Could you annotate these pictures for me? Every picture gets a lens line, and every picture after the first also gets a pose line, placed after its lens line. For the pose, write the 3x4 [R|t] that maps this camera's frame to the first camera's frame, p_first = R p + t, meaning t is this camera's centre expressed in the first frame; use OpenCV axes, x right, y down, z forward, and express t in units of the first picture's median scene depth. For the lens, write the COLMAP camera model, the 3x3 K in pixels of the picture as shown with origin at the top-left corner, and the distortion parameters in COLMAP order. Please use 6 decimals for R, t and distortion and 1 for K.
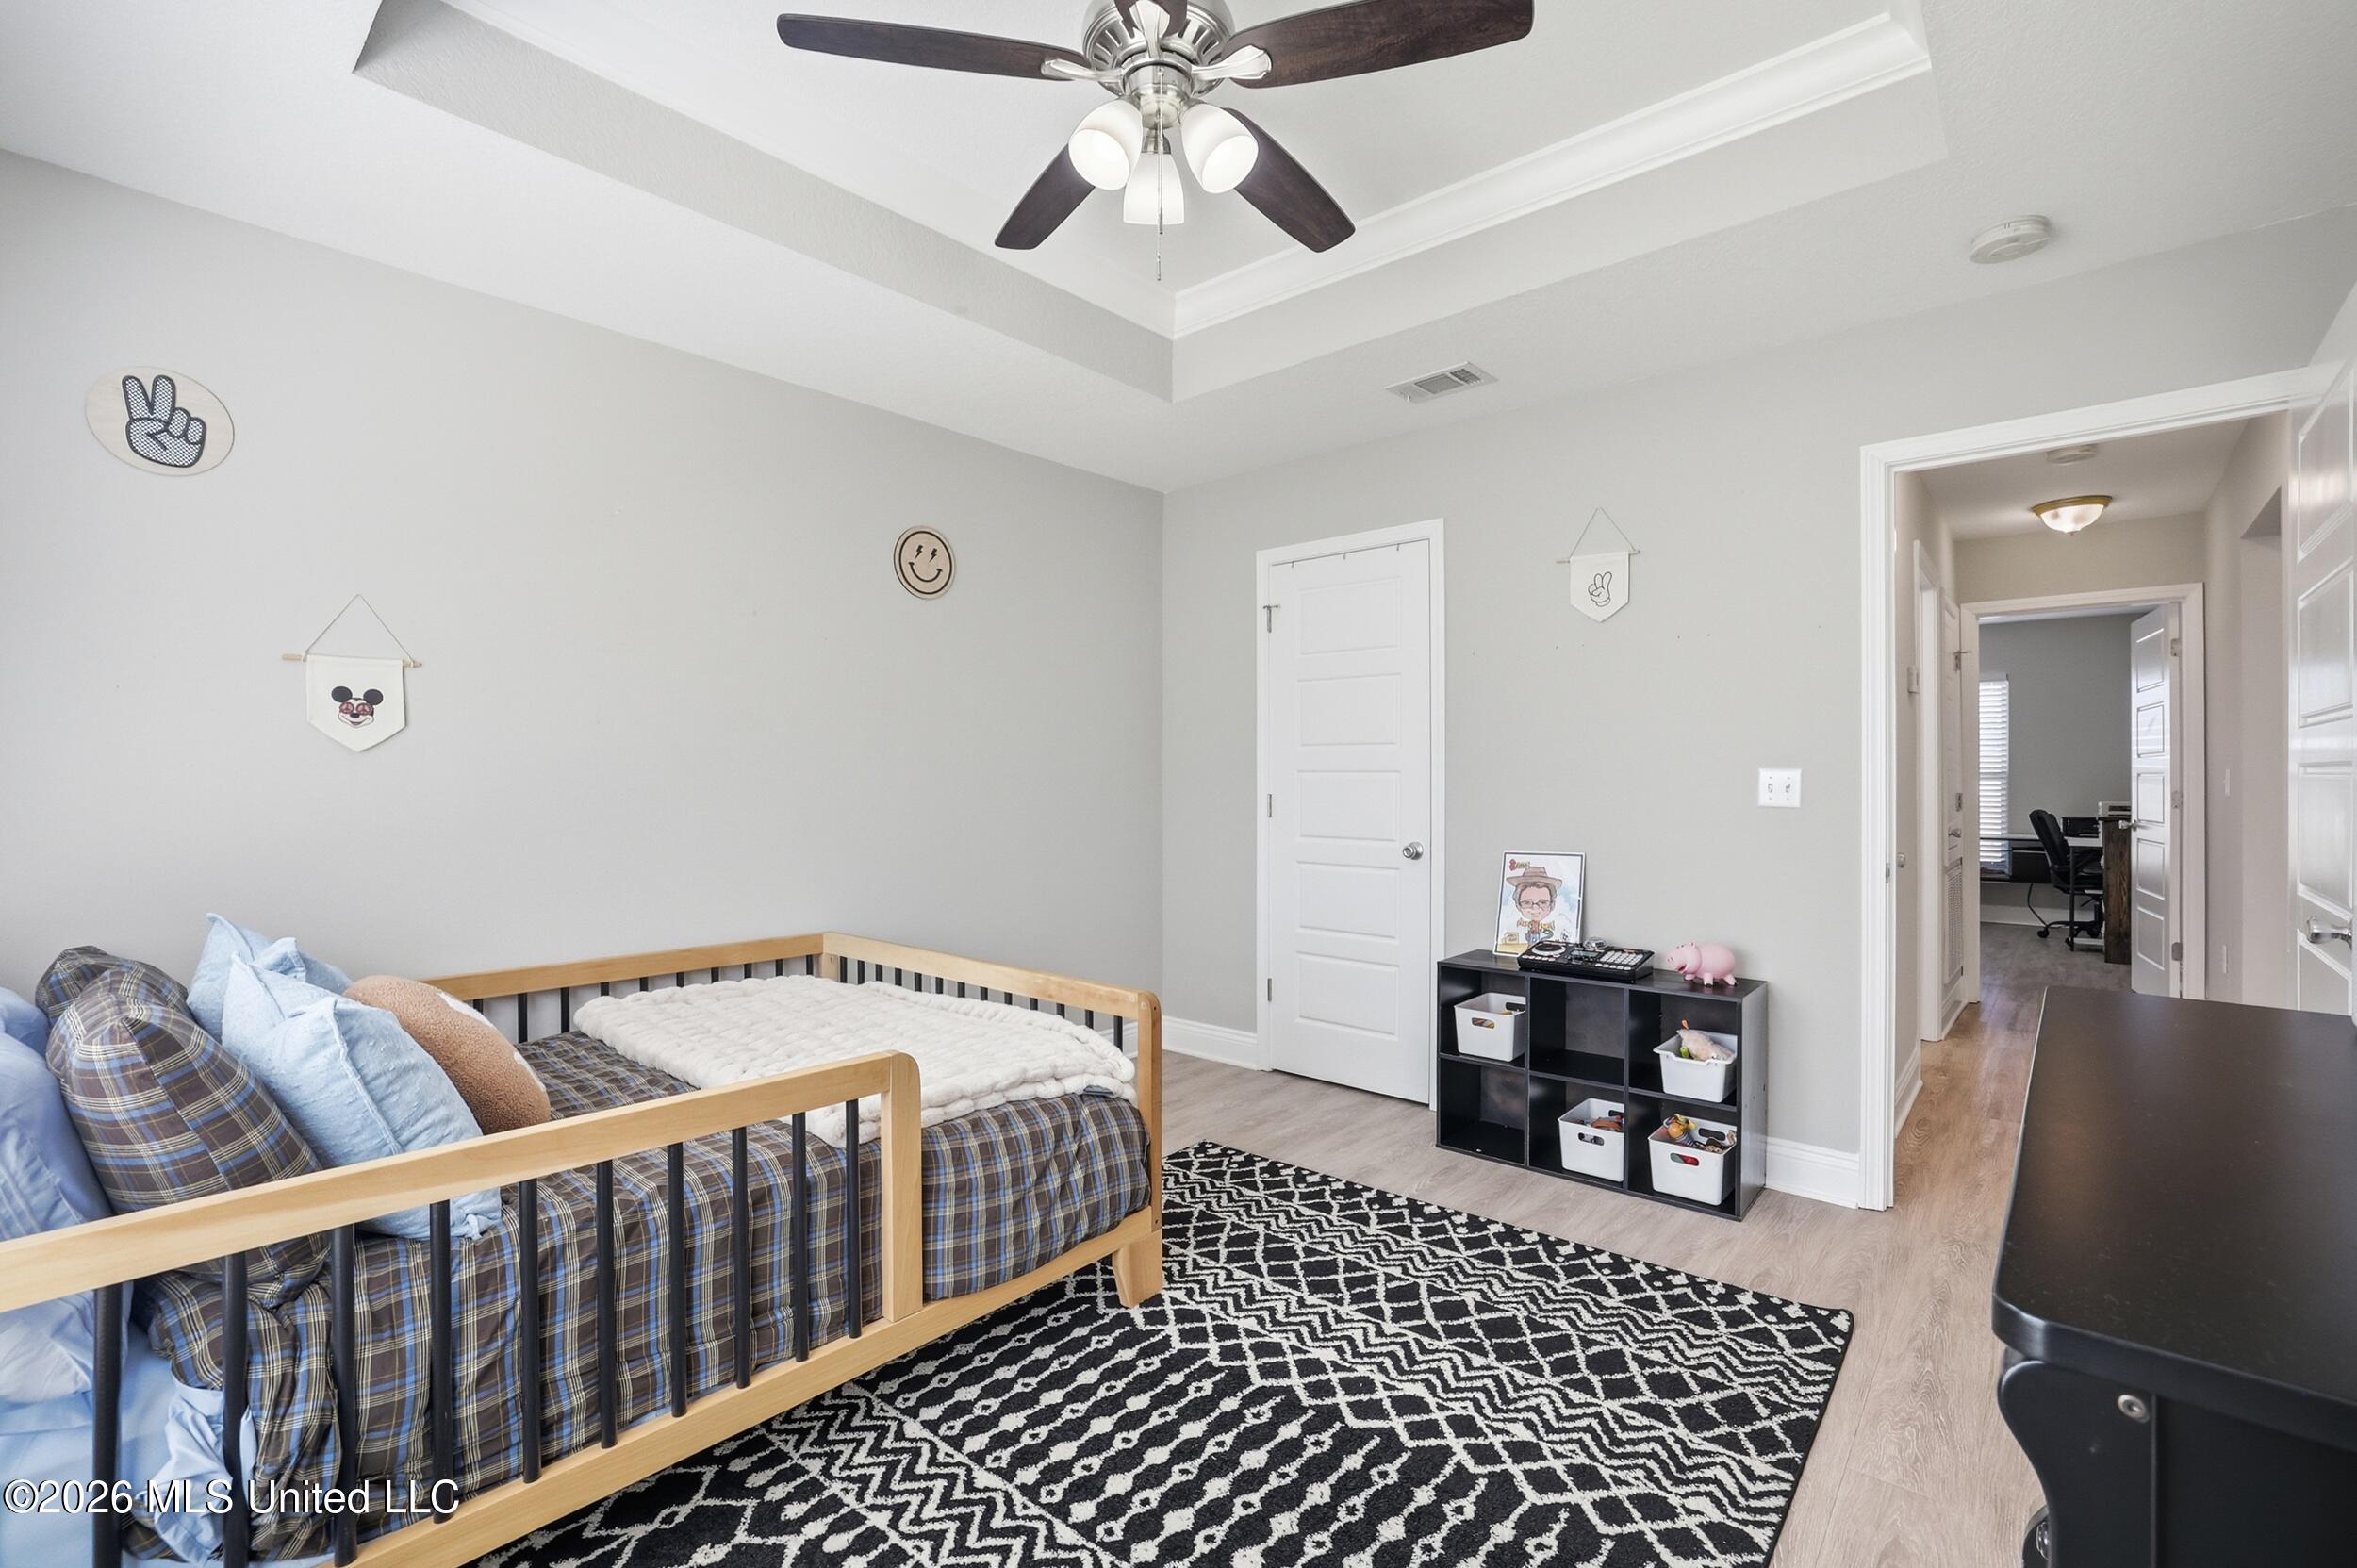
lens RADIAL K [[1031.0, 0, 1175.5], [0, 1031.0, 779.2], [0, 0, 1]] dist [-0.044213, 0.000962]
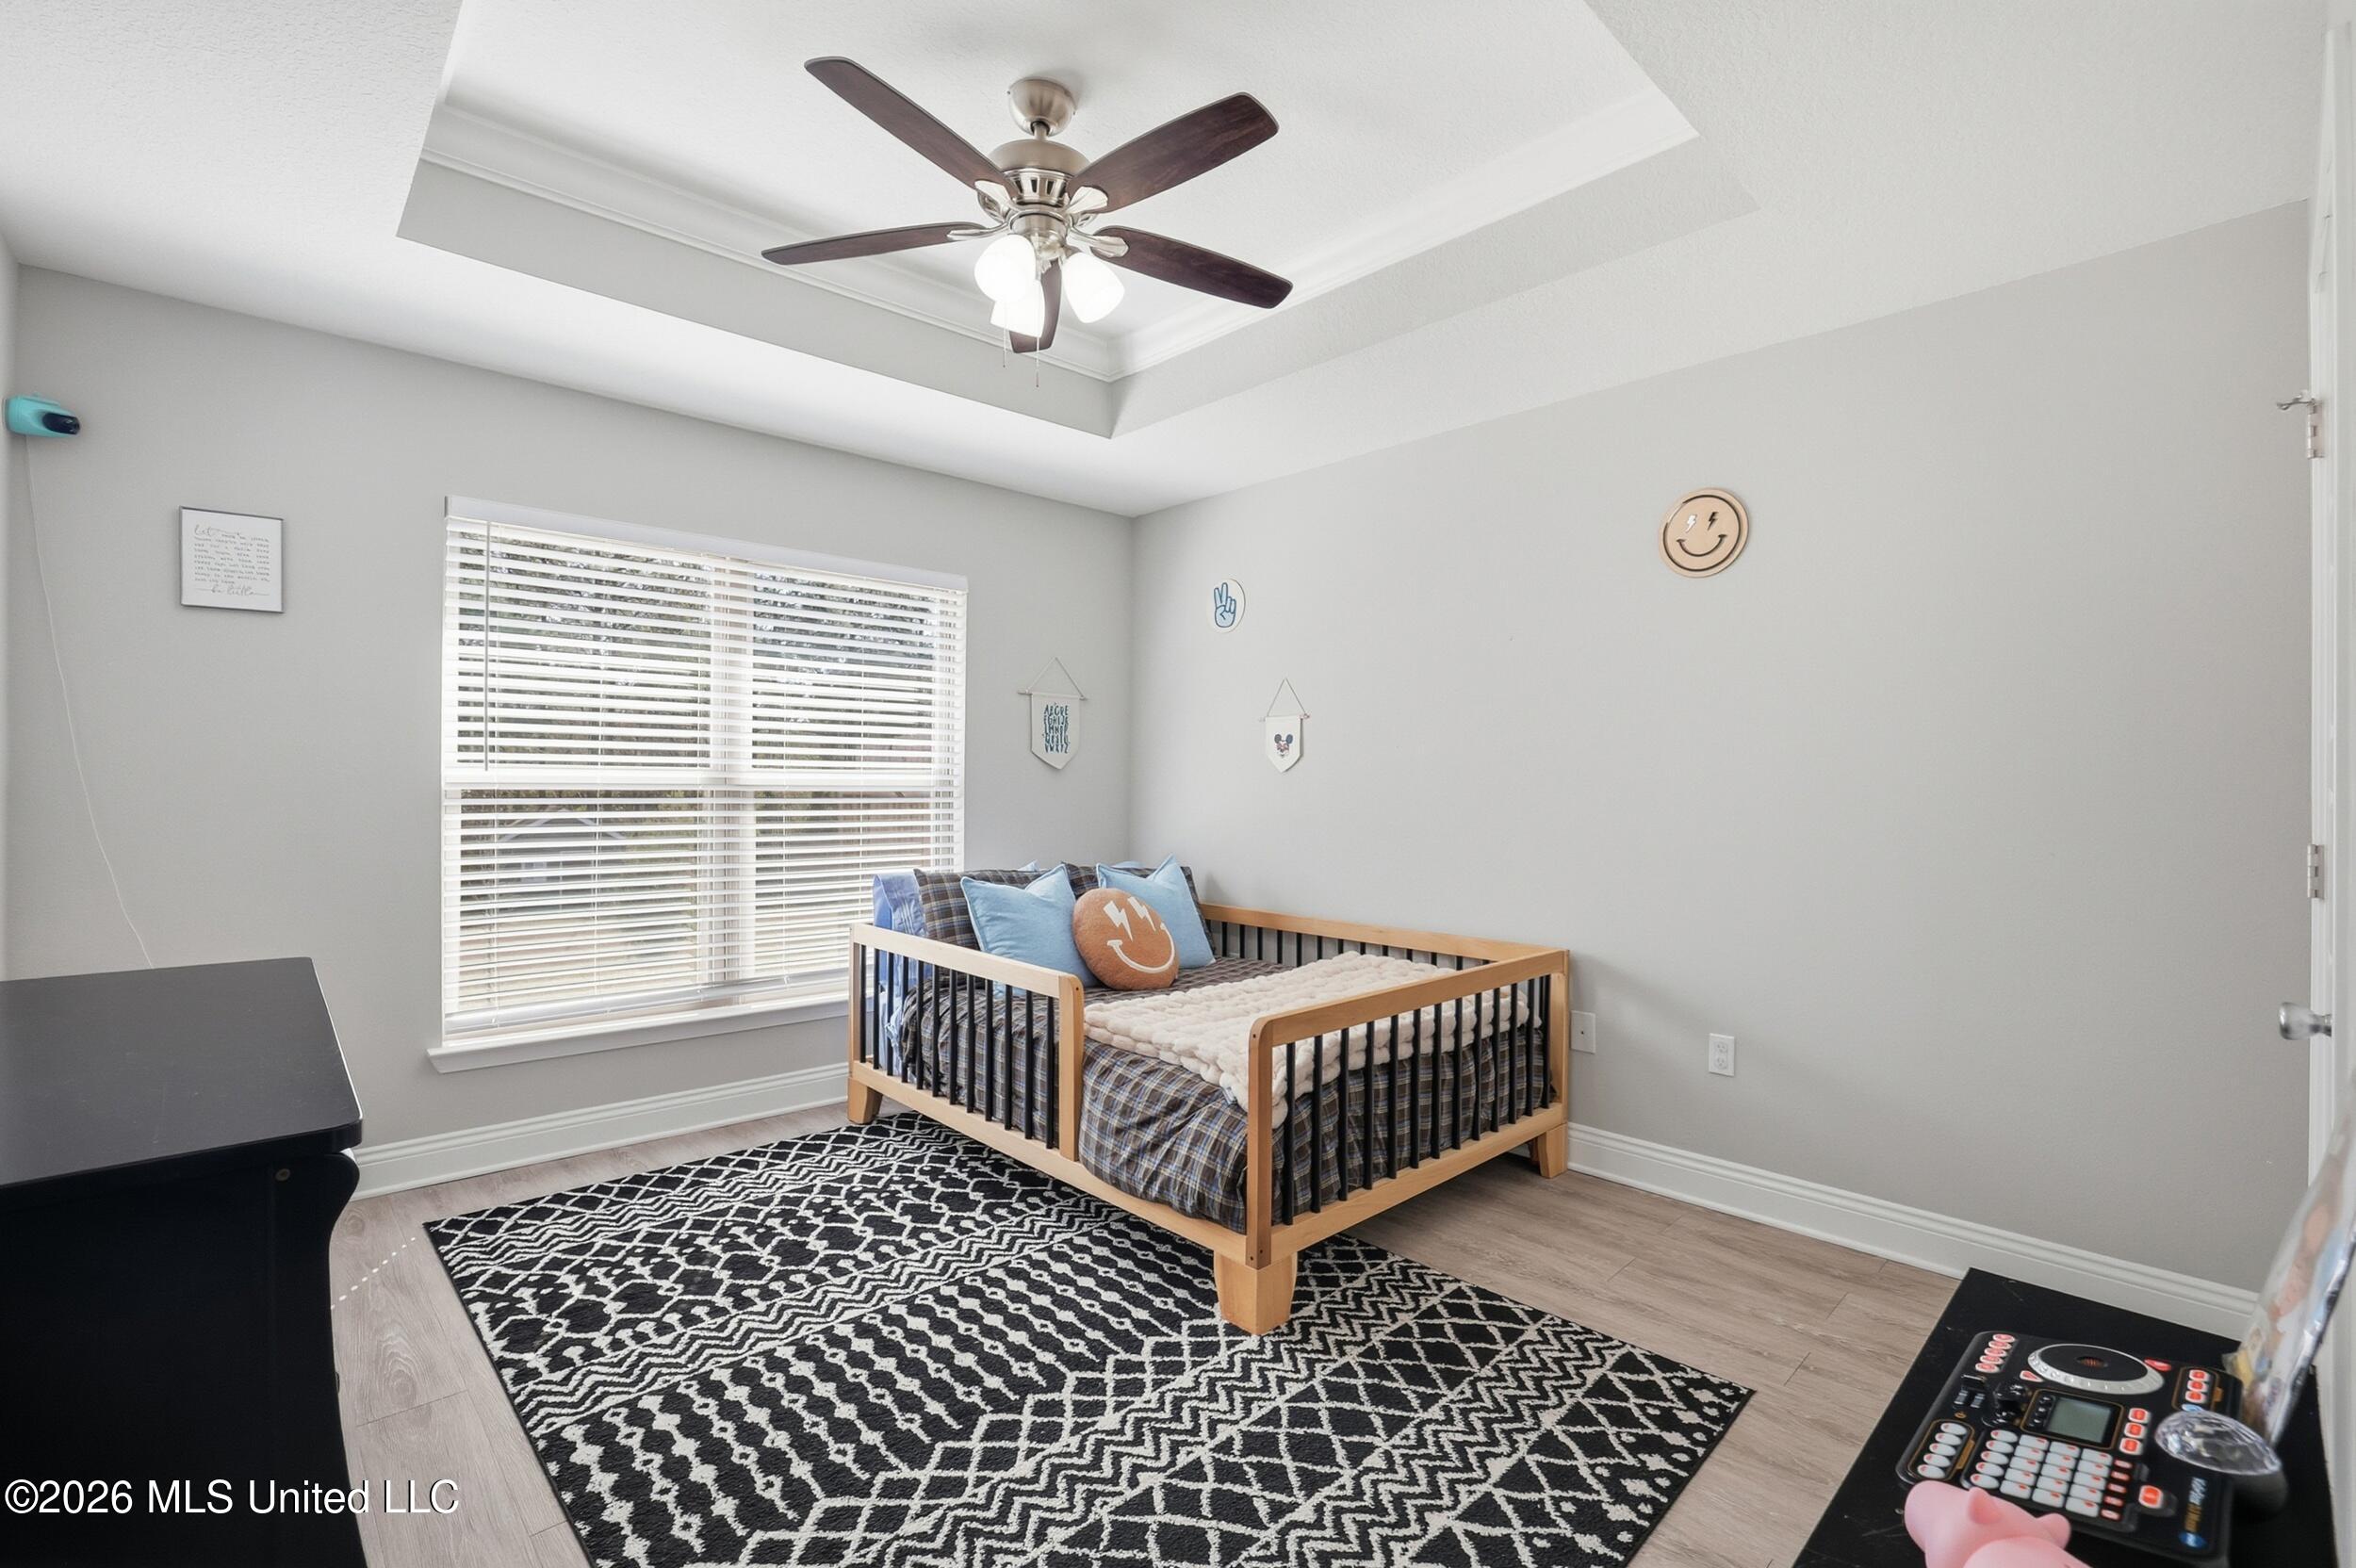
lens RADIAL K [[1030.5, 0, 1175.0], [0, 1030.5, 779.2], [0, 0, 1]] dist [-0.044213, 0.000962]
pose [[-0.096435, 0.000354, -0.995339, 1.116640], [-0.007252, 0.999973, 0.001058, -0.020409], [0.995313, 0.007320, -0.096429, 1.208067]]
